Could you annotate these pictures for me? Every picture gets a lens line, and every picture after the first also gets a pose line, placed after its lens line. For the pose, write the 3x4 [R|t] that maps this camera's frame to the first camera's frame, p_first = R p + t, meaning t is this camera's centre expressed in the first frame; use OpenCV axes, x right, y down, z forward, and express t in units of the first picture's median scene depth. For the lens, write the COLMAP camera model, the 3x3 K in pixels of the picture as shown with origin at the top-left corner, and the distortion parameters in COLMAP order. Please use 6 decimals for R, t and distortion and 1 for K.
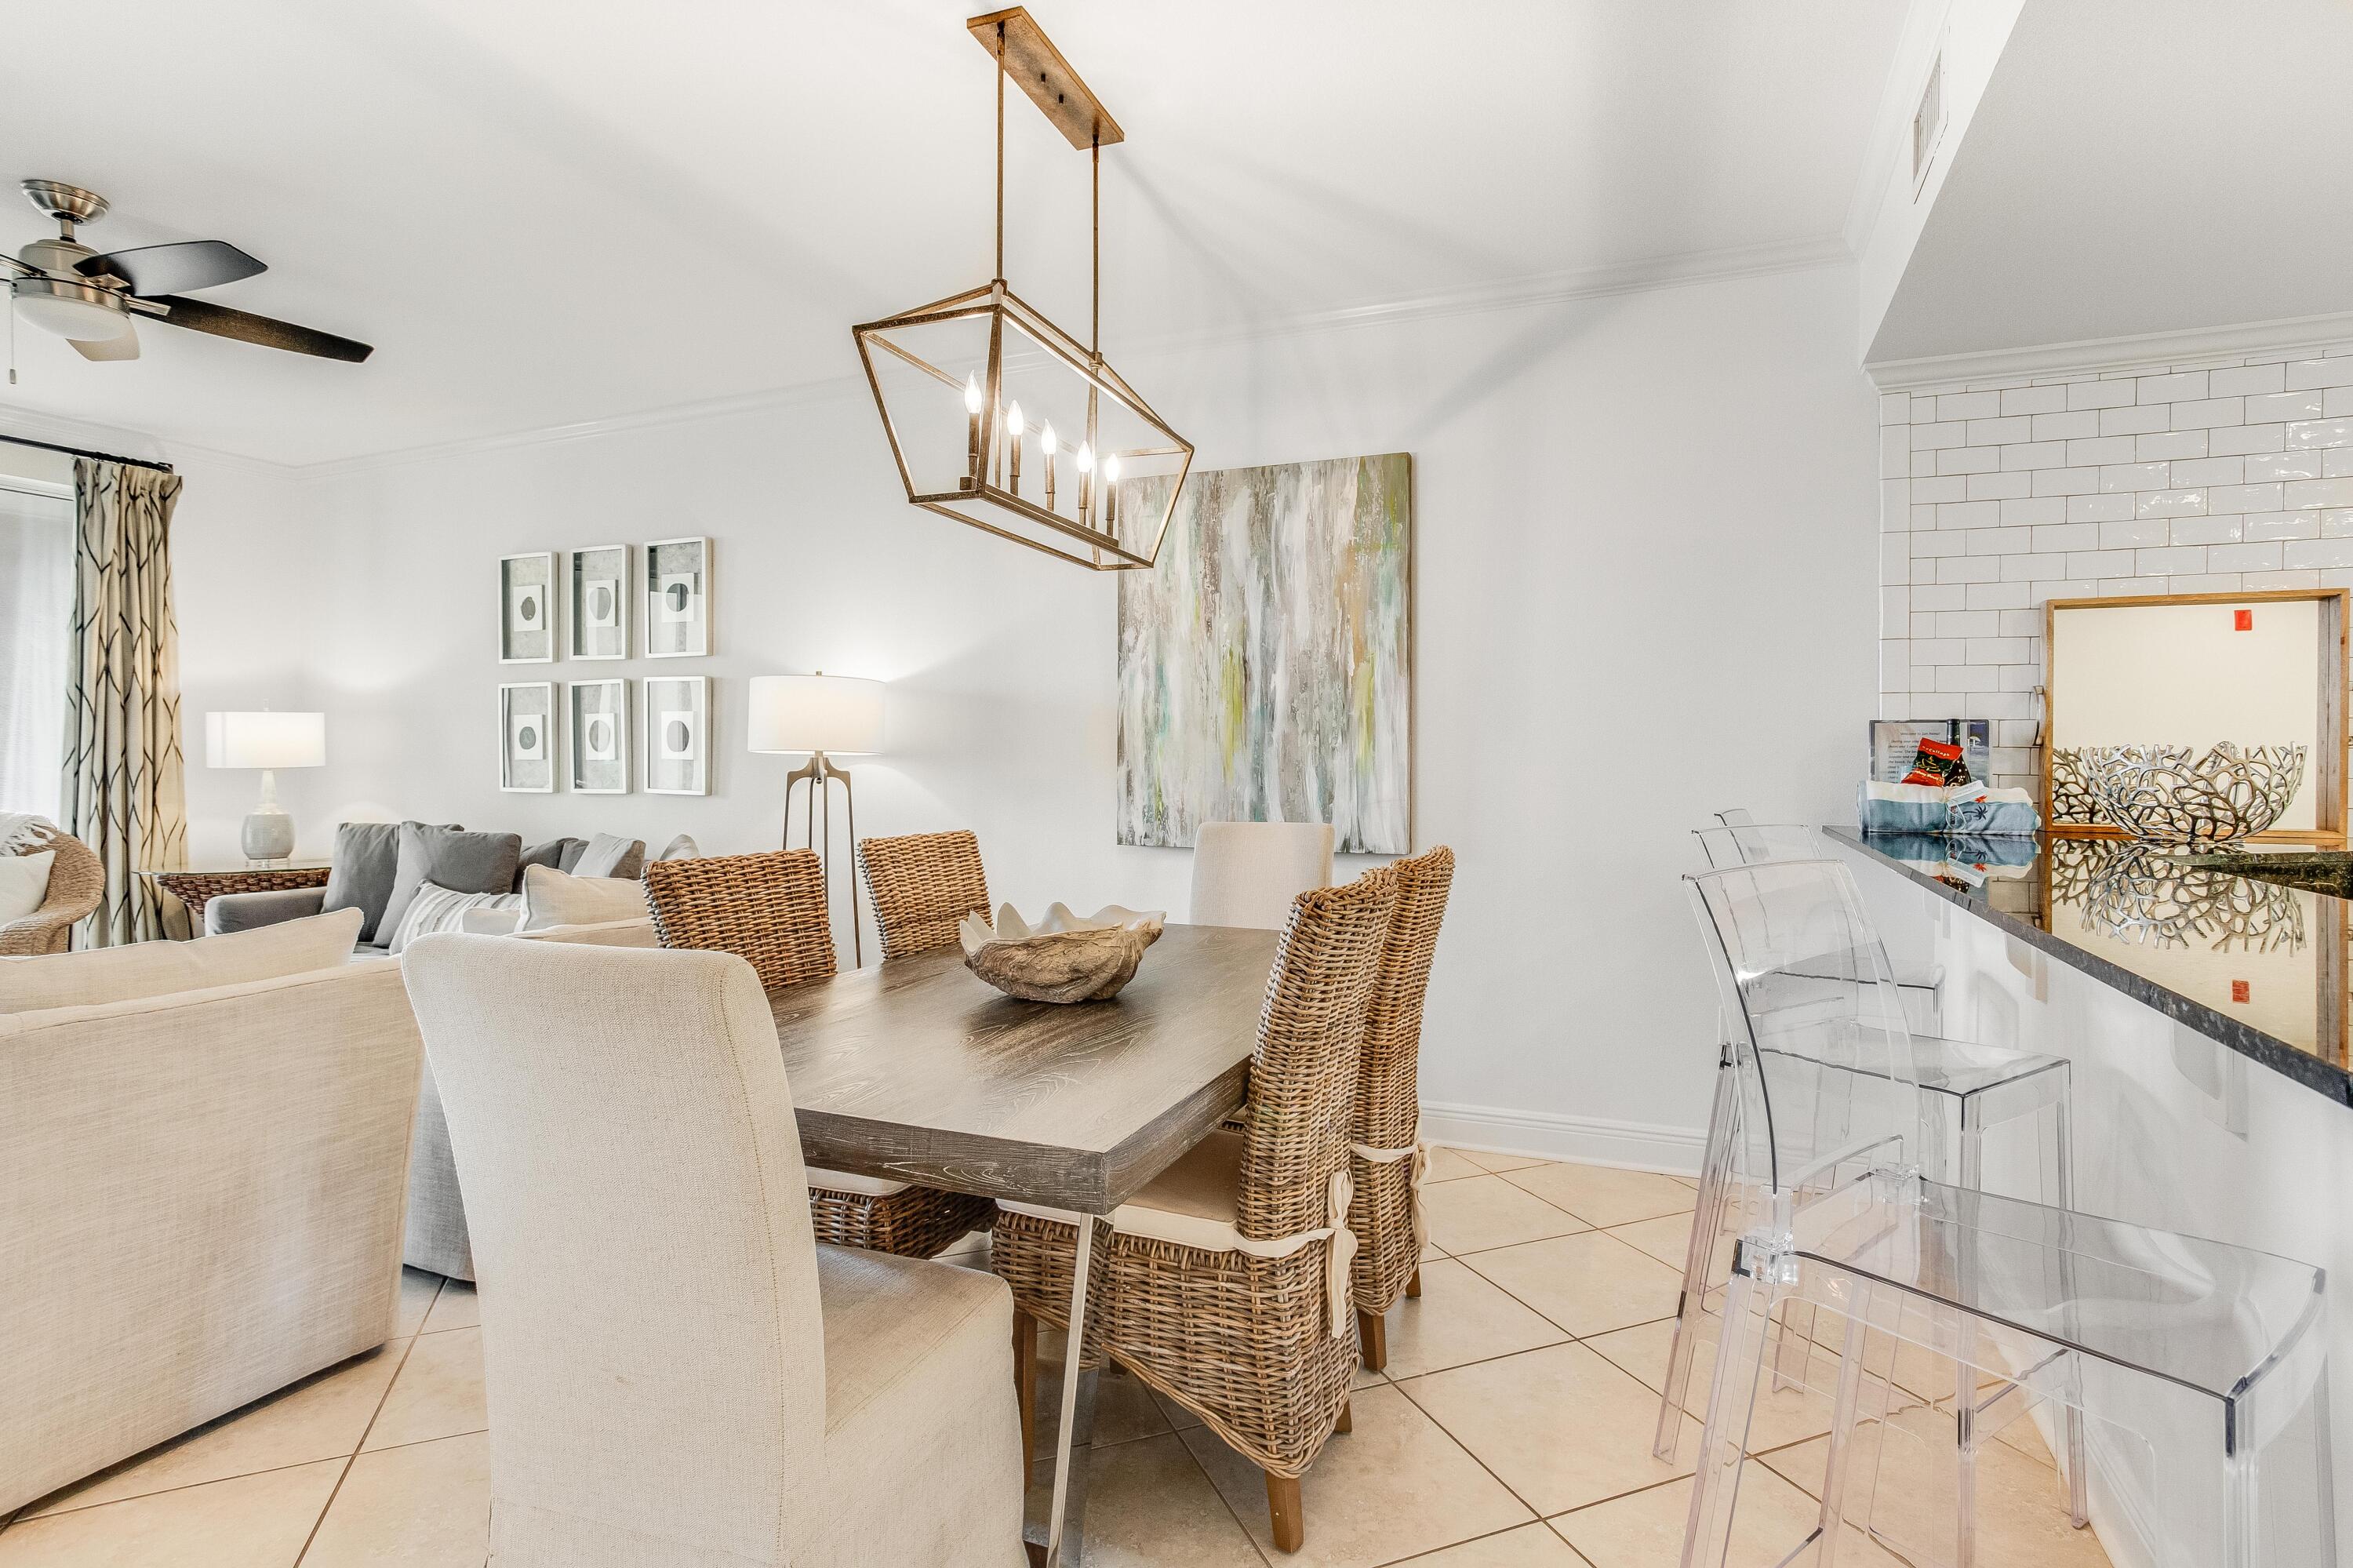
lens RADIAL K [[1168.3, 0, 1175.7], [0, 1168.3, 774.2], [0, 0, 1]] dist [-0.000767, 0.000425]
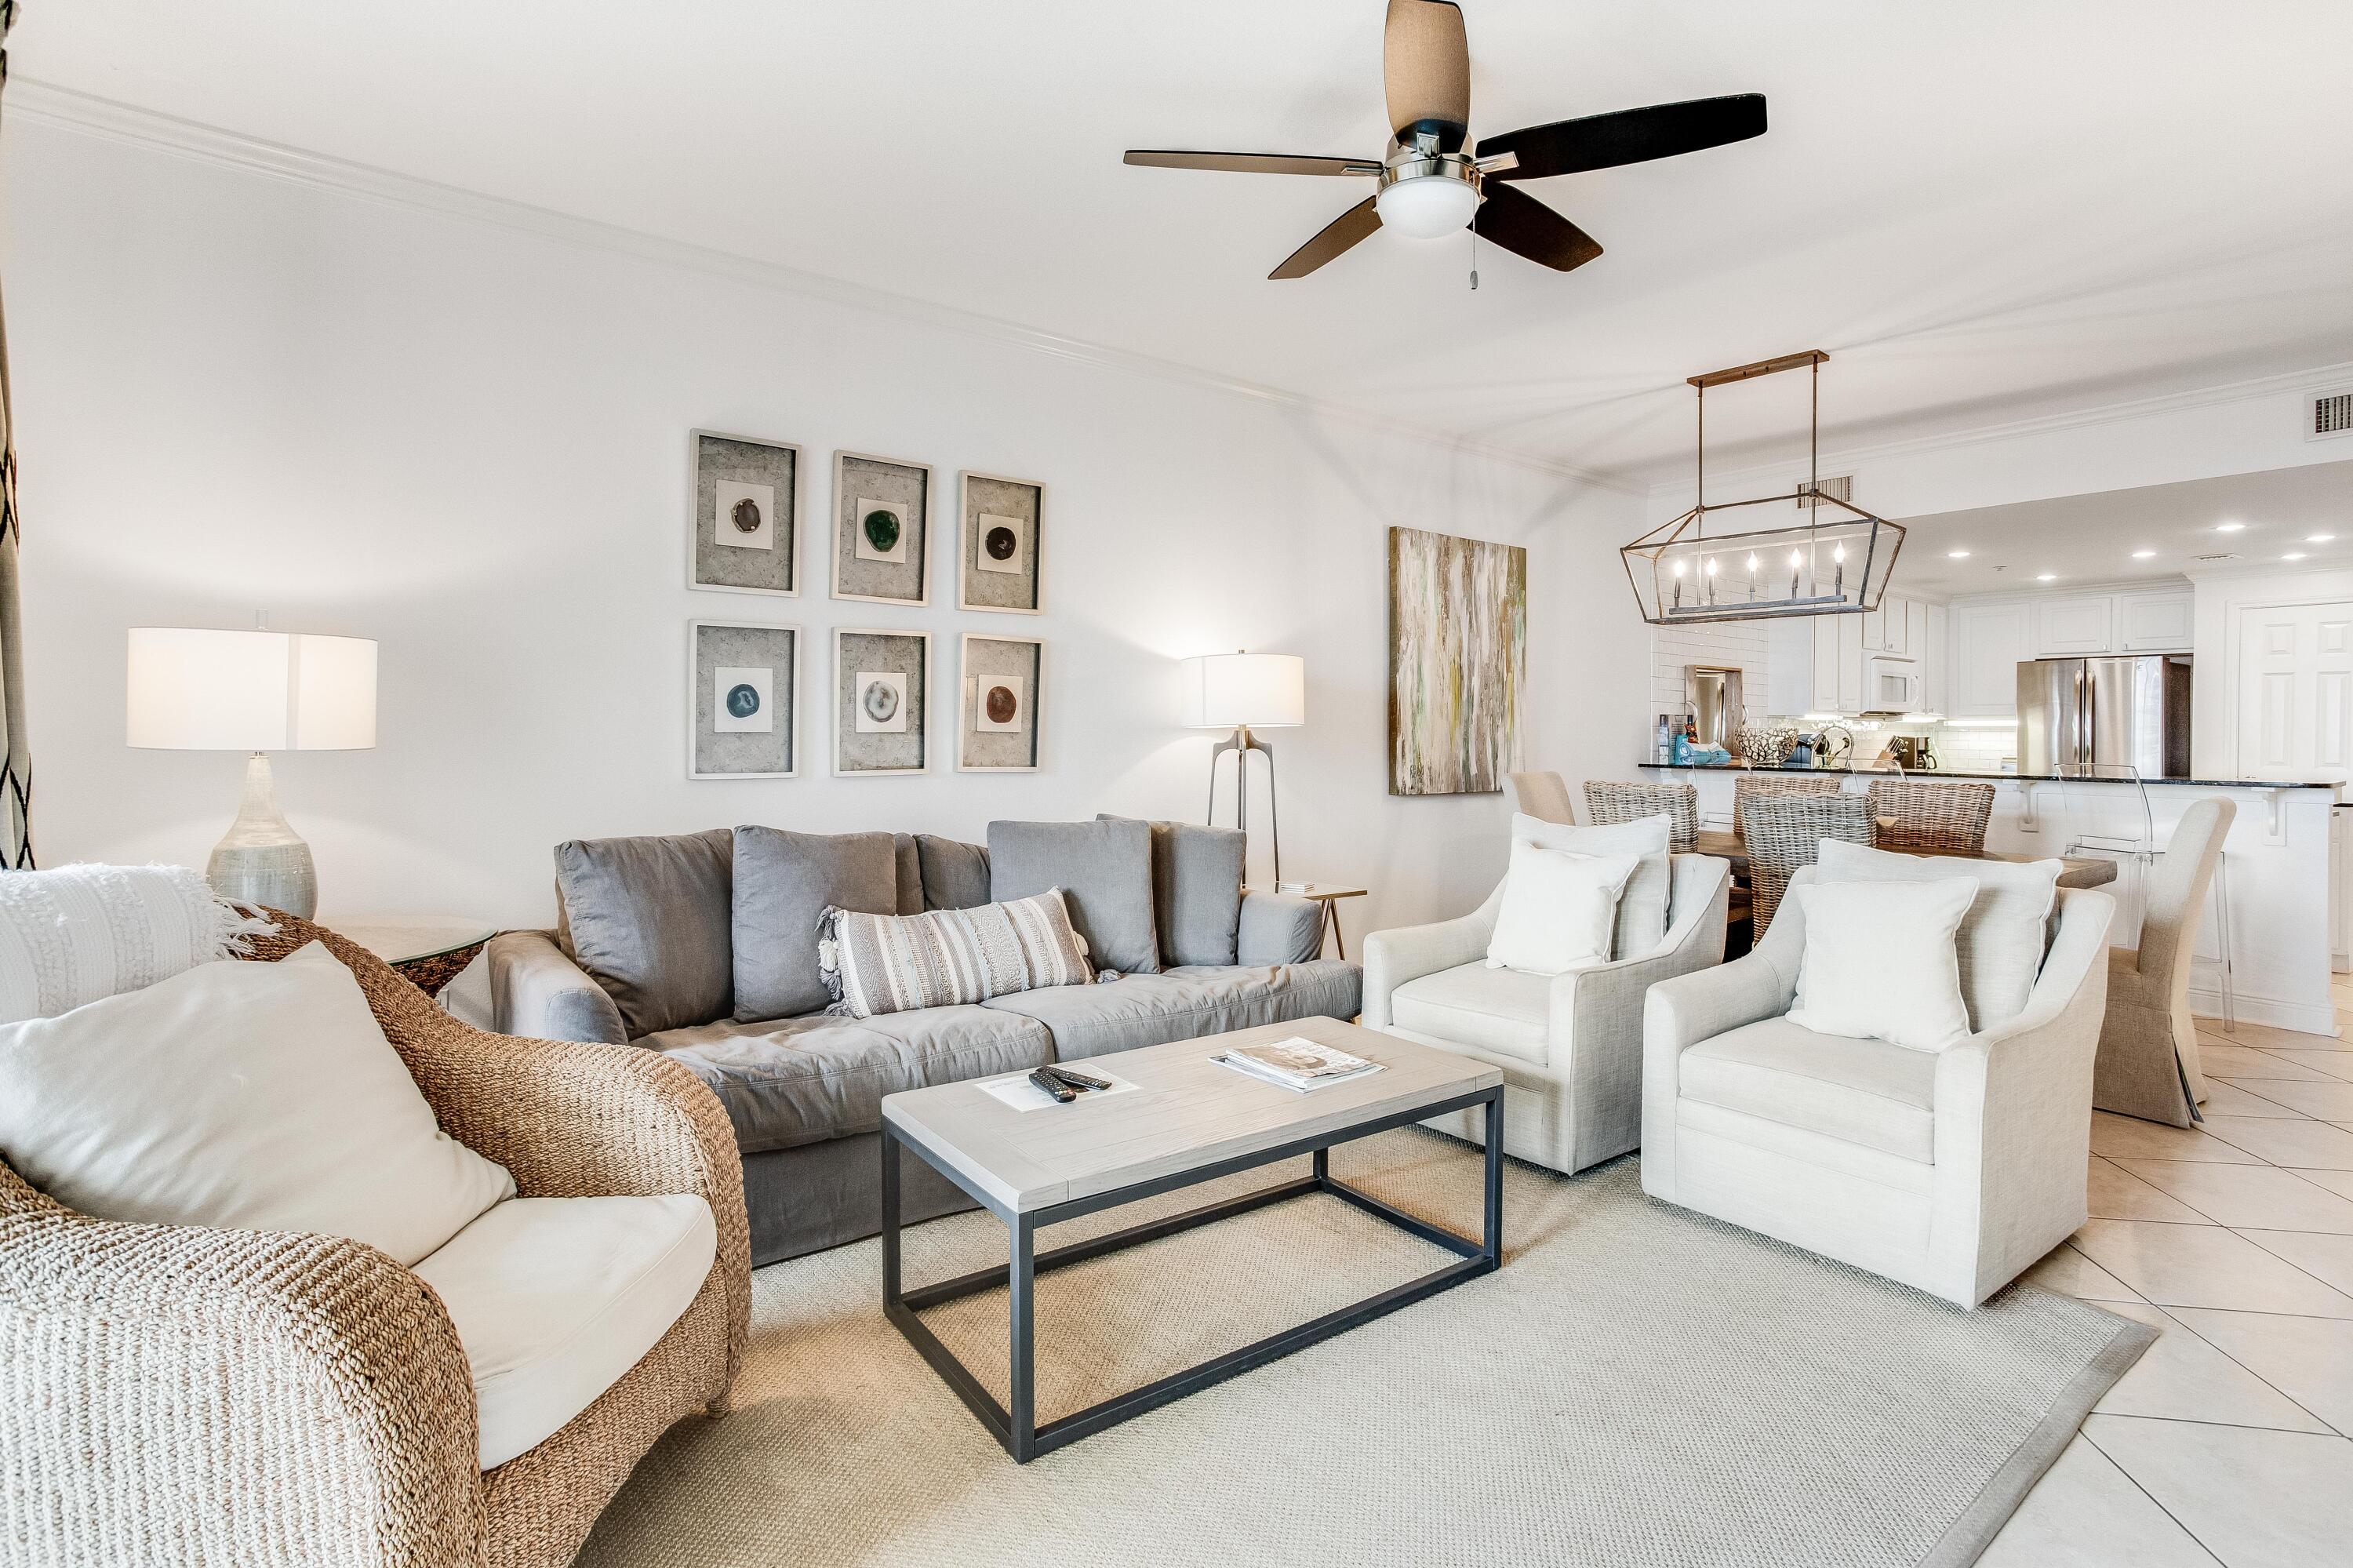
lens RADIAL K [[1168.3, 0, 1175.7], [0, 1168.3, 774.2], [0, 0, 1]] dist [-0.000767, 0.000425]
pose [[0.473055, -0.032477, 0.880434, -1.080058], [0.007674, 0.999434, 0.032743, -0.008468], [-0.880999, -0.008733, 0.473037, 0.460857]]
